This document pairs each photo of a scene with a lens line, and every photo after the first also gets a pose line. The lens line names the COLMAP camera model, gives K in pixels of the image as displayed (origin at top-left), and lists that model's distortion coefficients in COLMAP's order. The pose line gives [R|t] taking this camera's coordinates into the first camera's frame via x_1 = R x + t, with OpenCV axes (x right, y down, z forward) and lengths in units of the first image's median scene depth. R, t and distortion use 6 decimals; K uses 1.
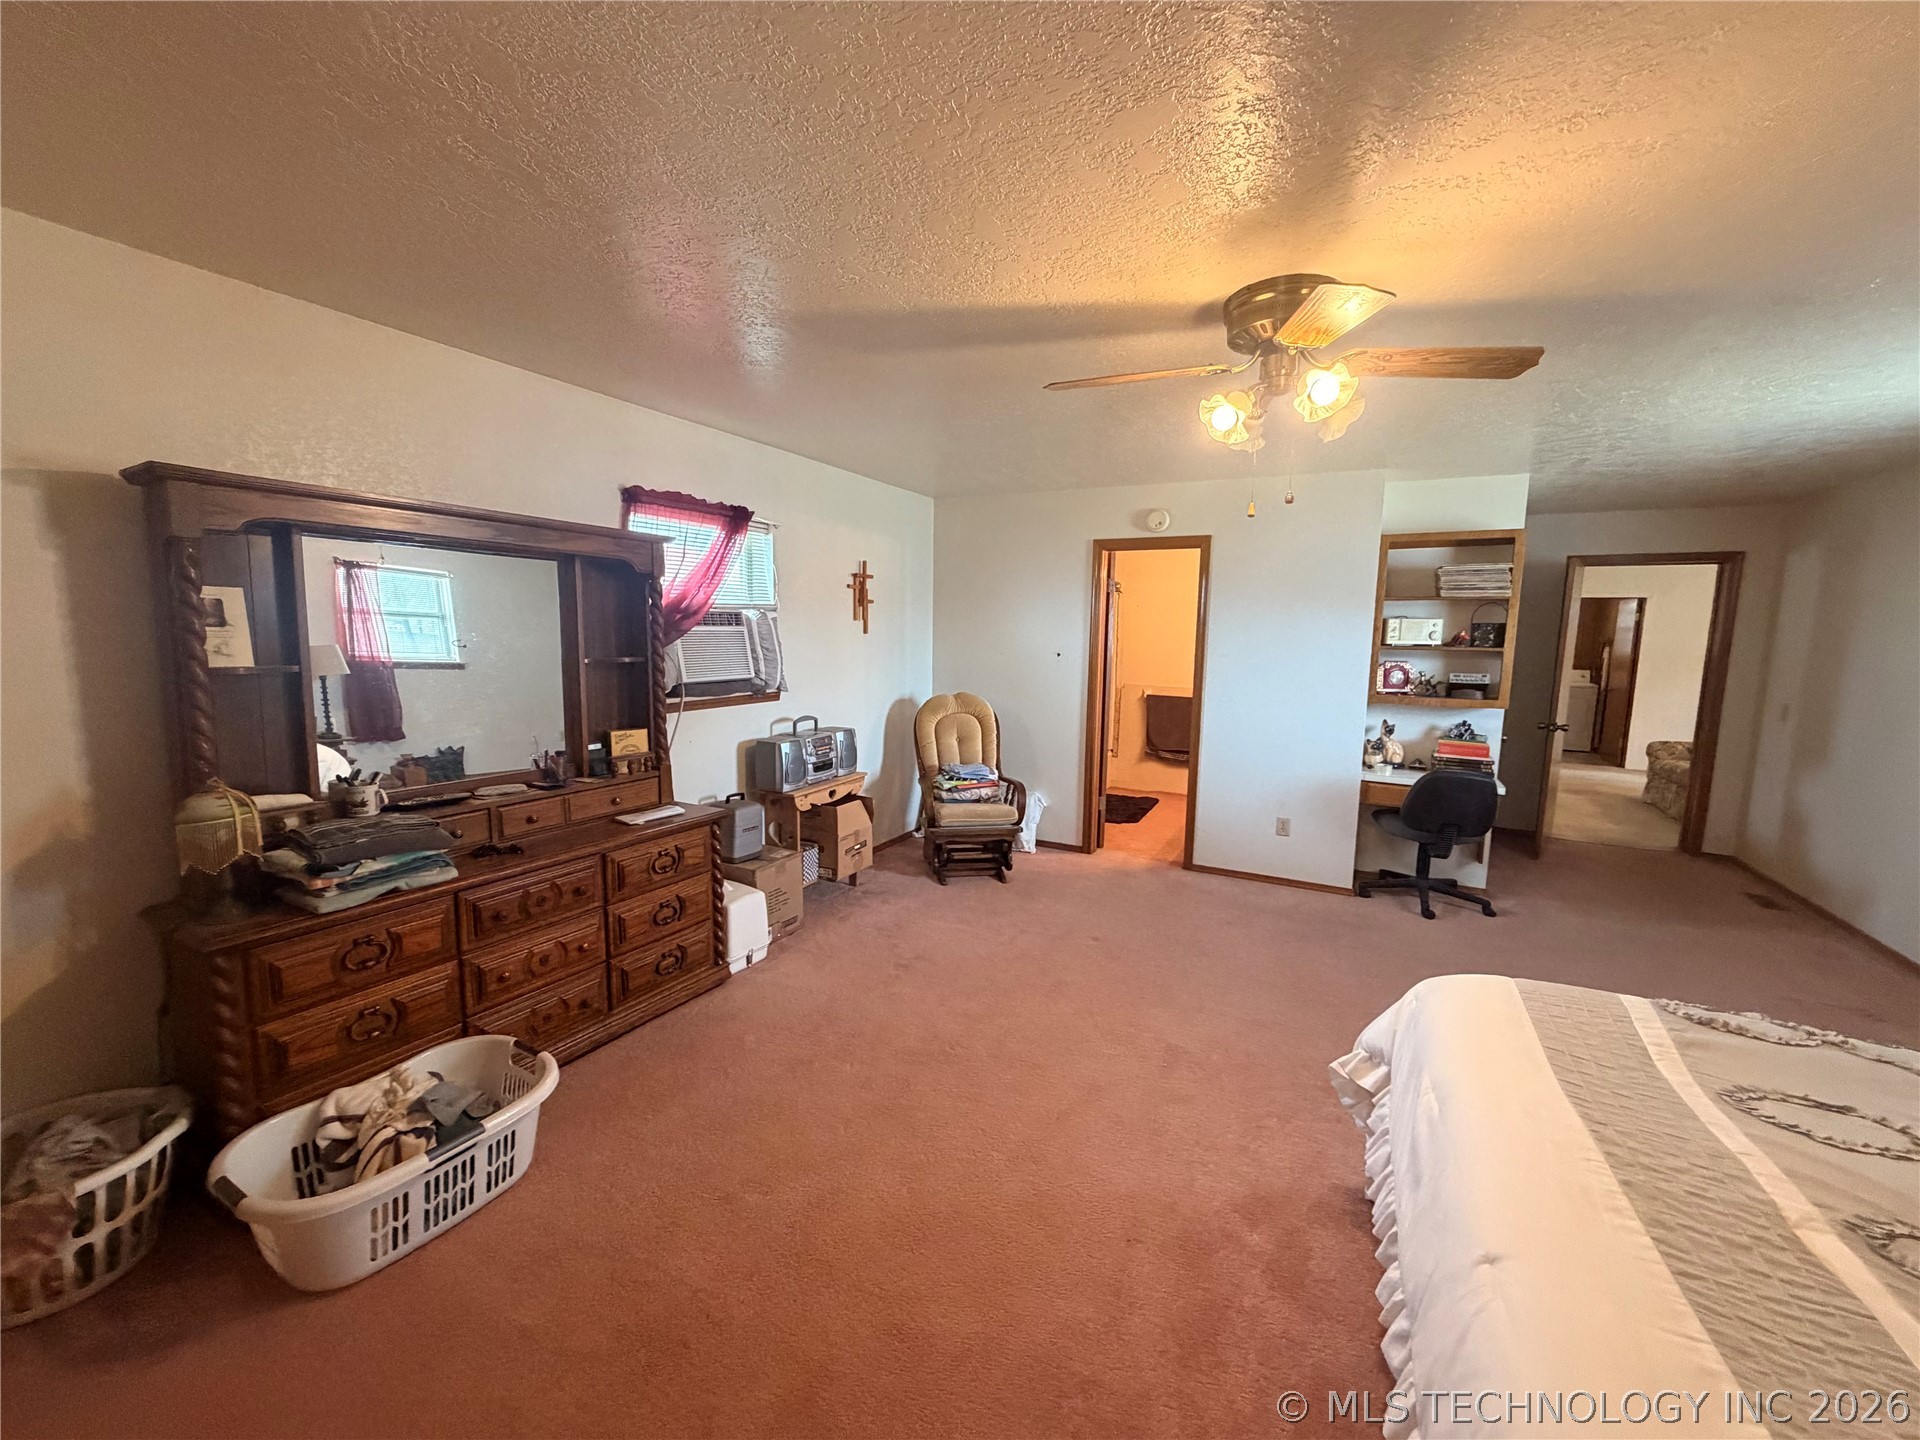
lens RADIAL K [[764.6, 0, 955.8], [0, 764.6, 716.7], [0, 0, 1]] dist [-0.000556, -0.000018]
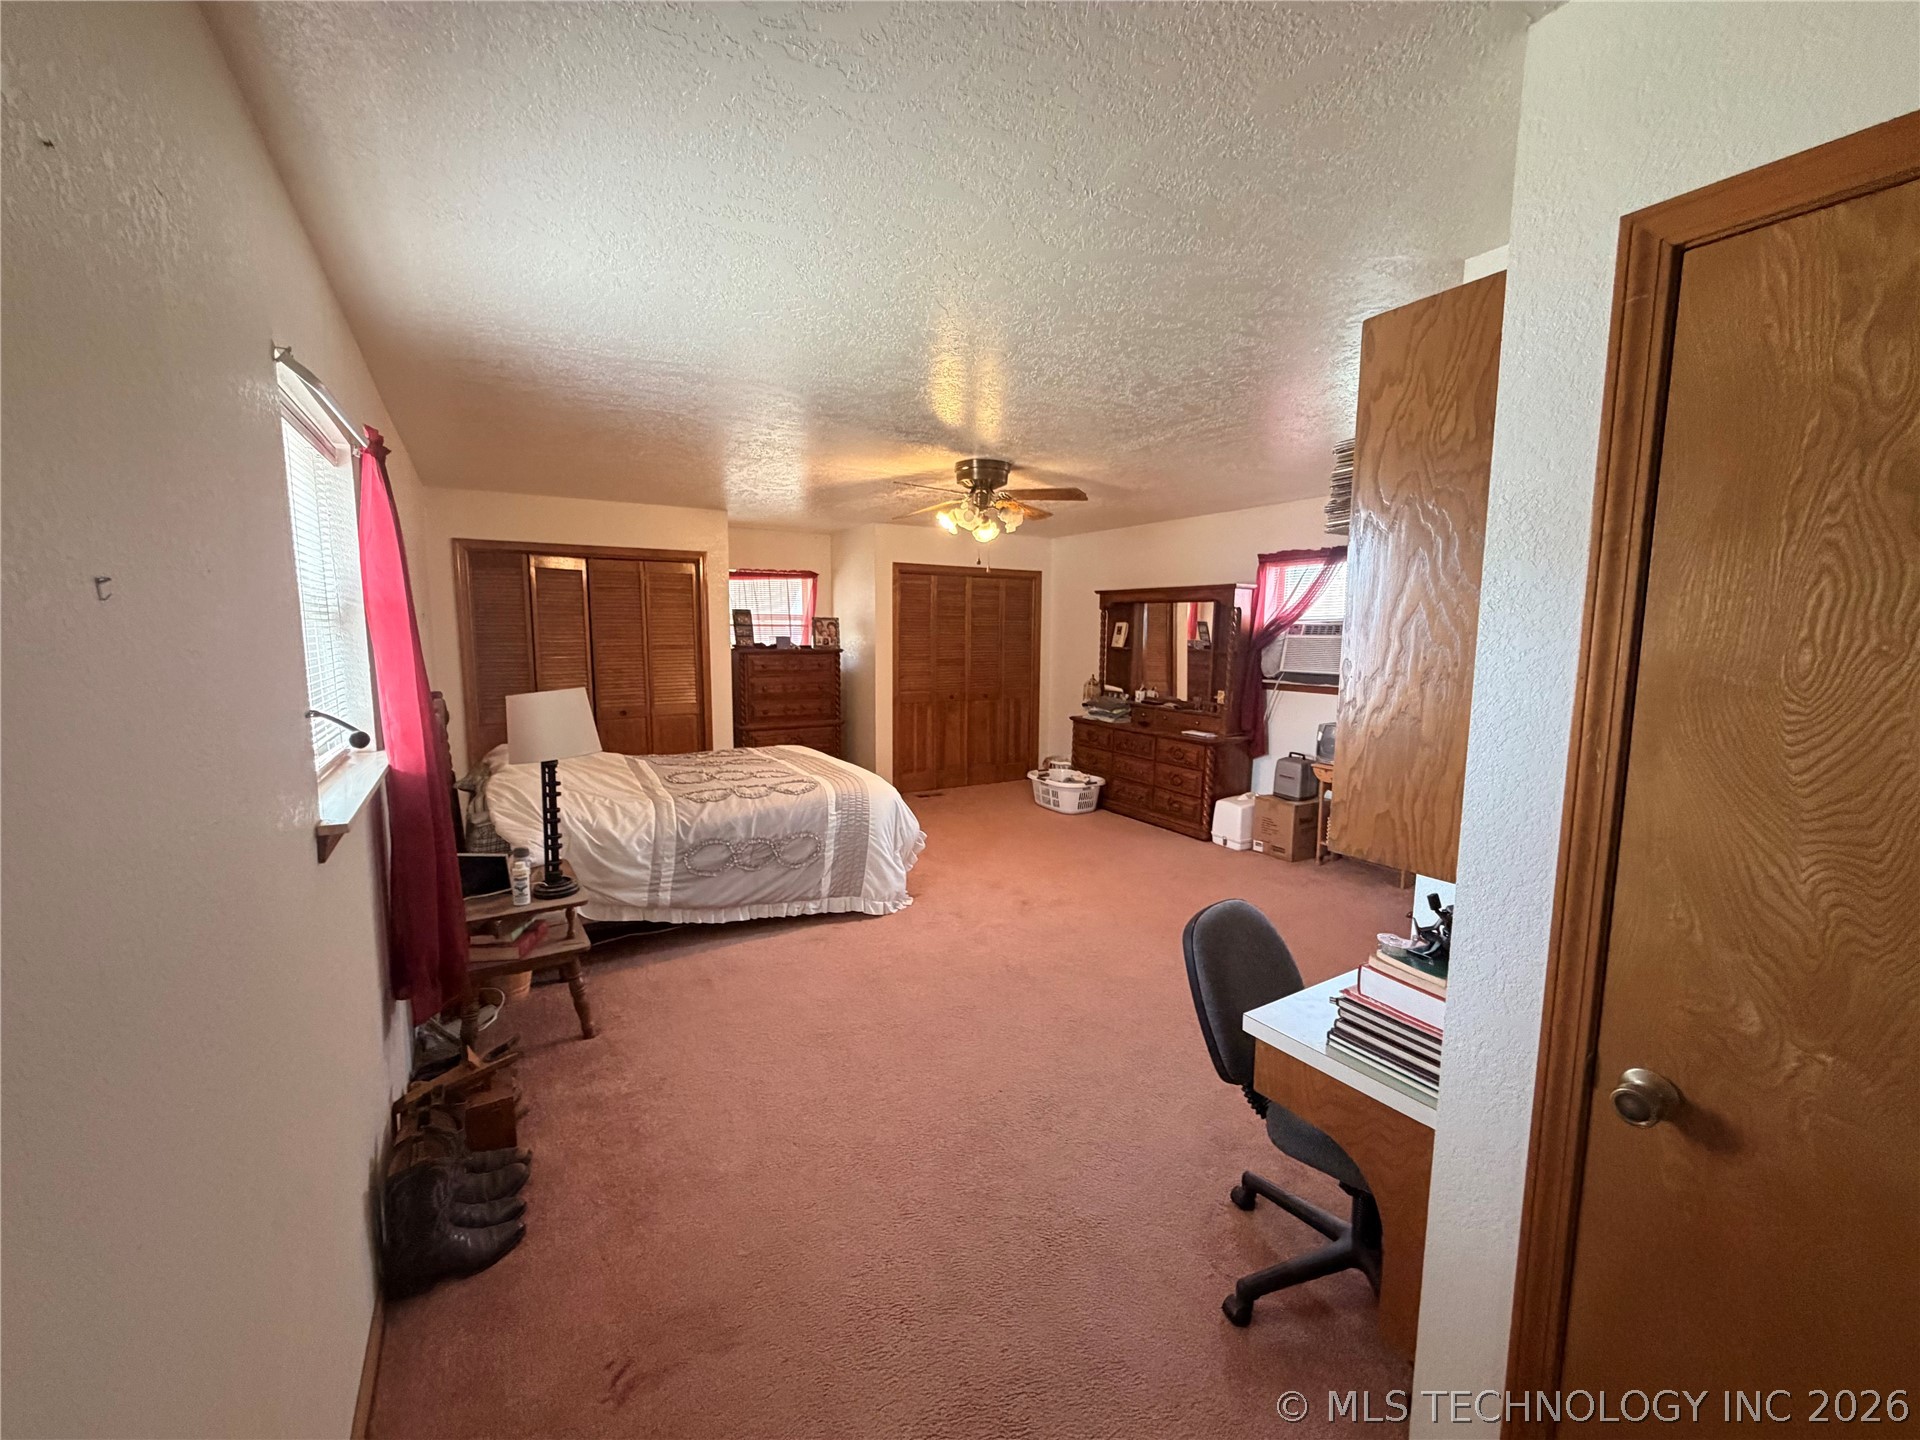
lens RADIAL K [[763.1, 0, 951.3], [0, 763.1, 720.0], [0, 0, 1]] dist [-0.001787, -0.000062]
pose [[-0.514078, 0.085701, -0.853452, 1.287312], [-0.113185, 0.979518, 0.166537, -0.126242], [0.850243, 0.182210, -0.493848, 1.181646]]
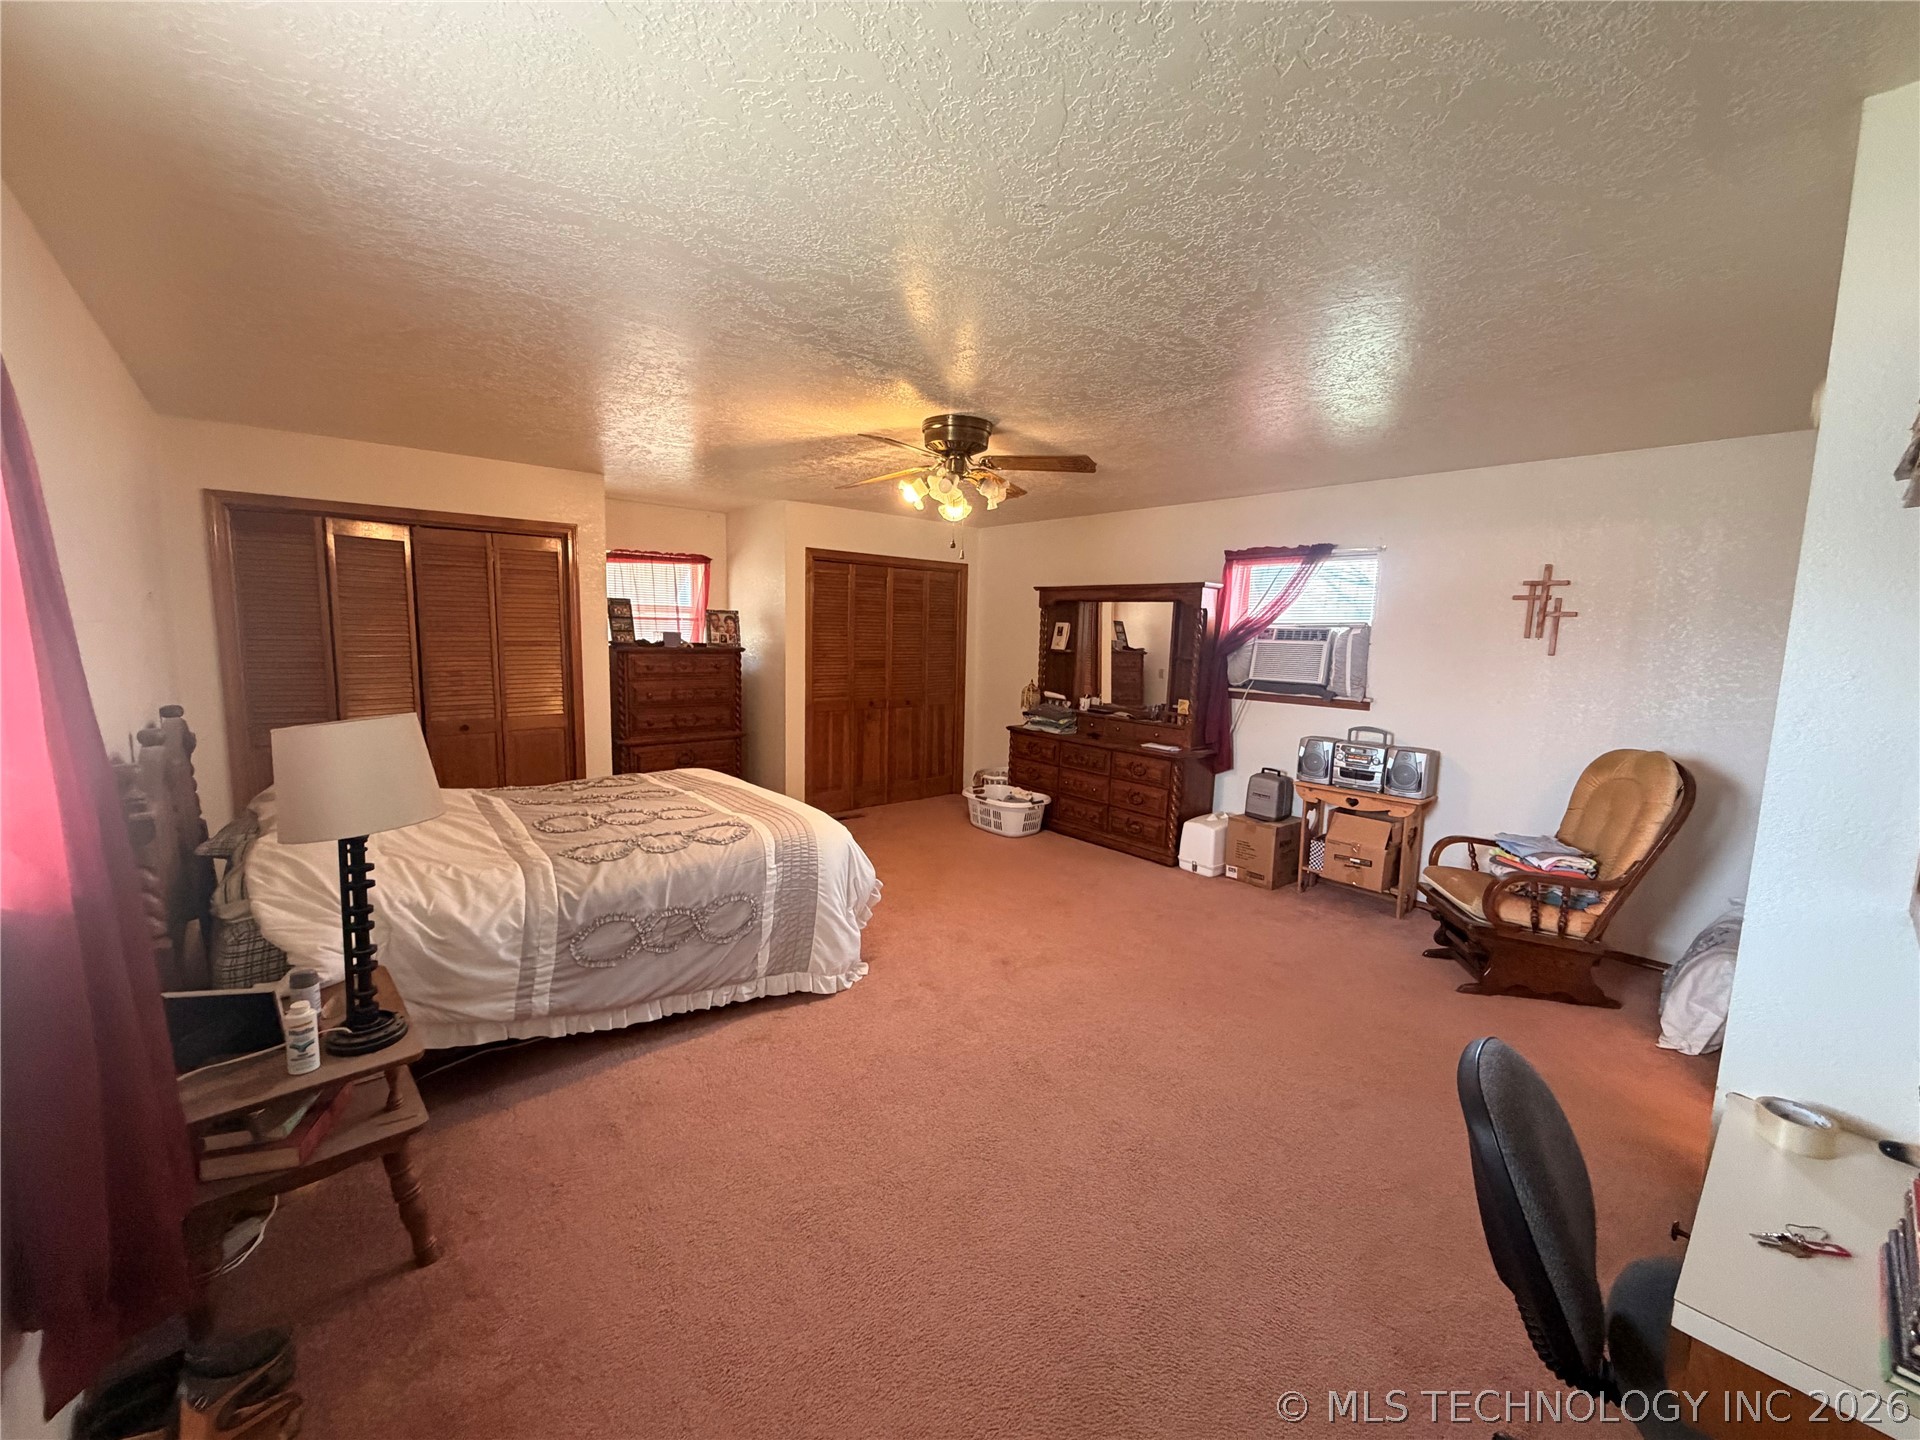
lens RADIAL K [[763.1, 0, 951.3], [0, 763.1, 720.0], [0, 0, 1]] dist [-0.001787, -0.000062]
pose [[-0.357936, 0.090222, -0.929377, 1.142283], [-0.137028, 0.979470, 0.147860, -0.100926], [0.923637, 0.180275, -0.338224, 0.953368]]
